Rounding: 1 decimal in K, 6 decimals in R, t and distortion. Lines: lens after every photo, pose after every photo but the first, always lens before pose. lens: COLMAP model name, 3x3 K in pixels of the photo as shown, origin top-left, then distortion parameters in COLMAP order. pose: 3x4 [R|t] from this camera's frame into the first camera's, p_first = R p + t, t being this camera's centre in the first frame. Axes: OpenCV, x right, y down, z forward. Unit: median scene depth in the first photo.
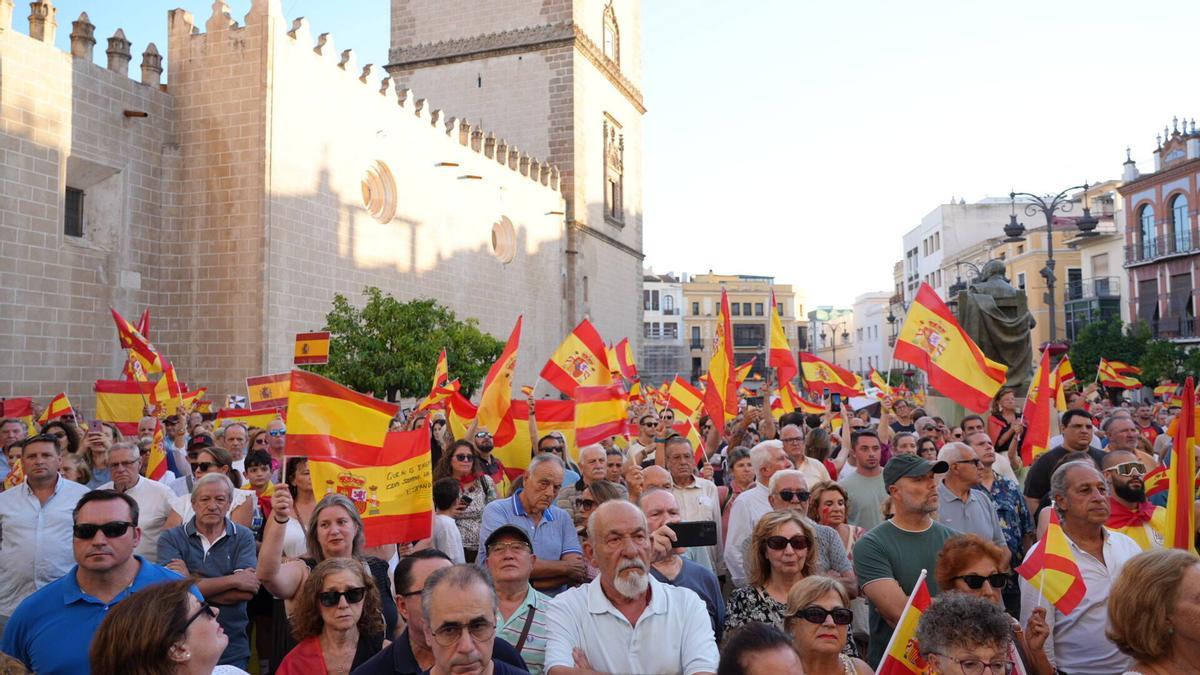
lens RADIAL K [[808.0, 0, 605.3], [0, 808.0, 333.1], [0, 0, 1]] dist [-0.029092, 0.020671]
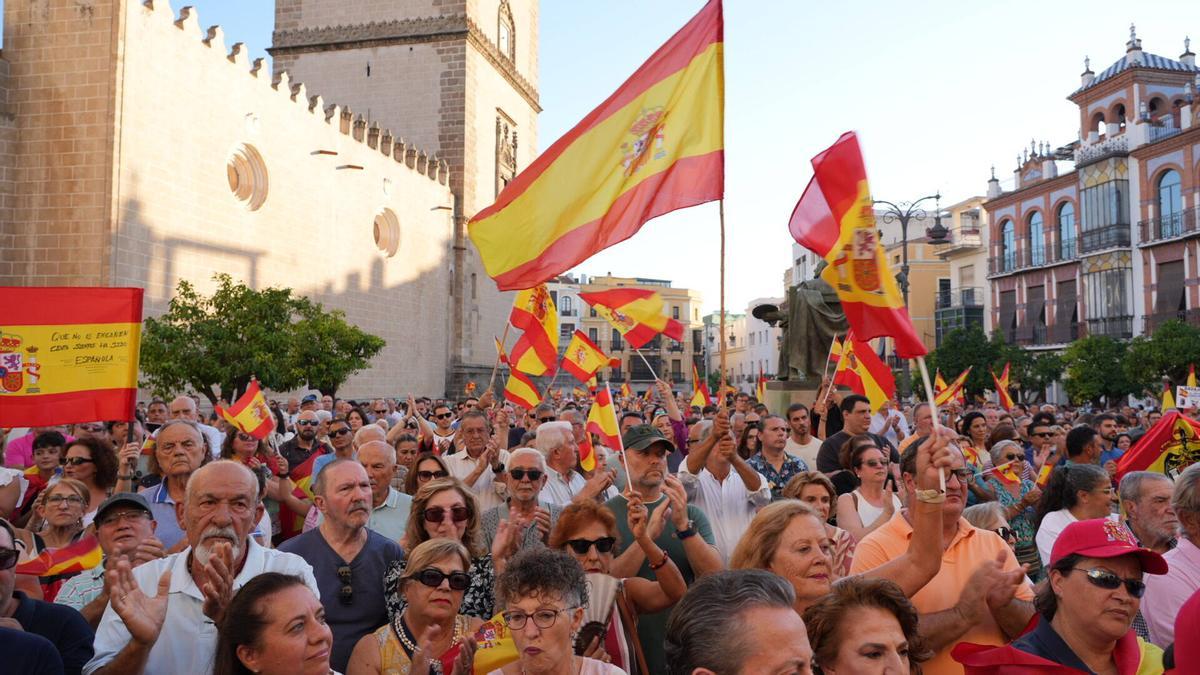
lens RADIAL K [[808.0, 0, 606.2], [0, 808.0, 332.4], [0, 0, 1]] dist [-0.029092, 0.020671]
pose [[0.992546, 0.018461, 0.120467, 0.019195], [-0.018061, 0.999827, -0.004409, 0.003473], [-0.120527, 0.002200, 0.992708, 0.001777]]
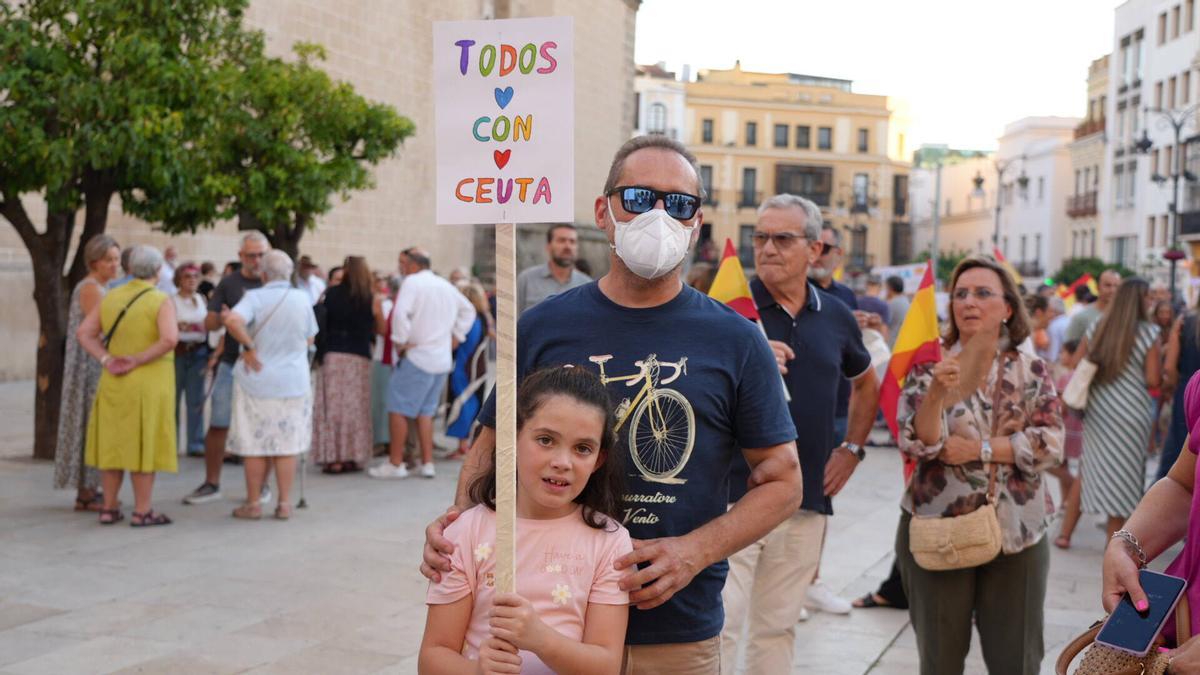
lens RADIAL K [[1434.4, 0, 604.3], [0, 1434.4, 338.8], [0, 0, 1]] dist [0.028383, 0.000000]
pose [[0.997061, 0.041439, 0.064437, -0.028943], [-0.048112, 0.993232, 0.105714, 0.023188], [-0.059621, -0.108504, 0.992307, 0.129024]]
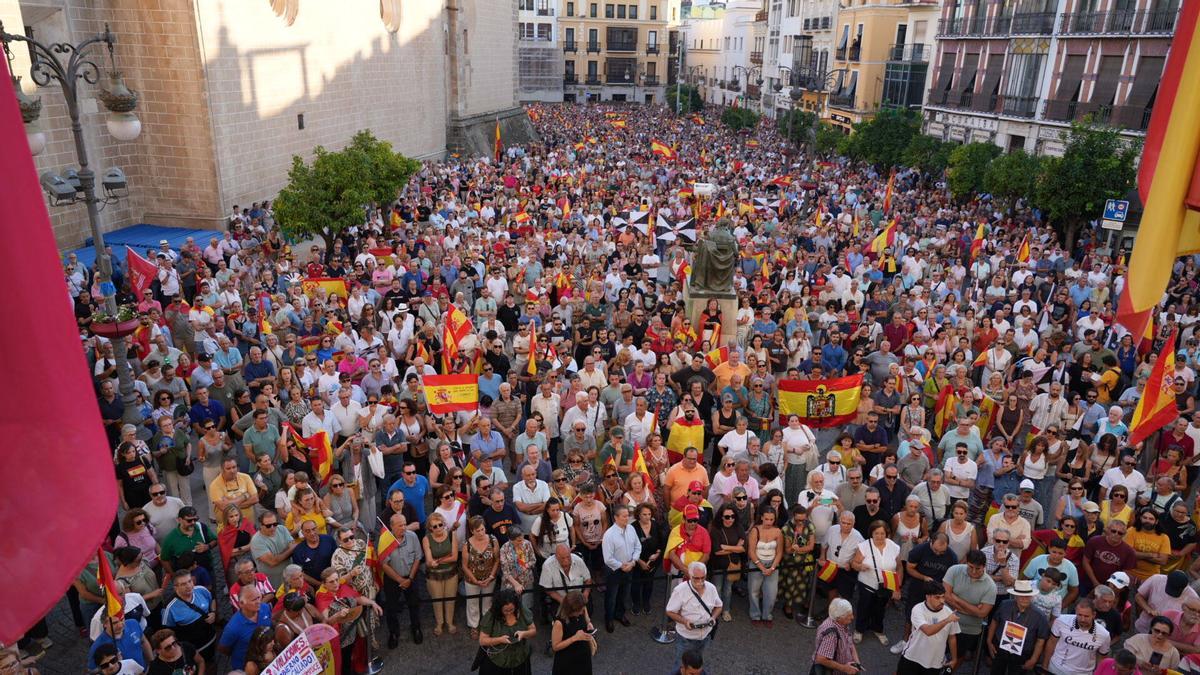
lens RADIAL K [[808.0, 0, 607.1], [0, 808.0, 333.0], [0, 0, 1]] dist [-0.029092, 0.020671]
pose [[0.987598, -0.018222, 0.155944, -0.013114], [-0.044132, 0.920980, 0.387103, -0.125382], [-0.150675, -0.389184, 0.908754, -0.162565]]
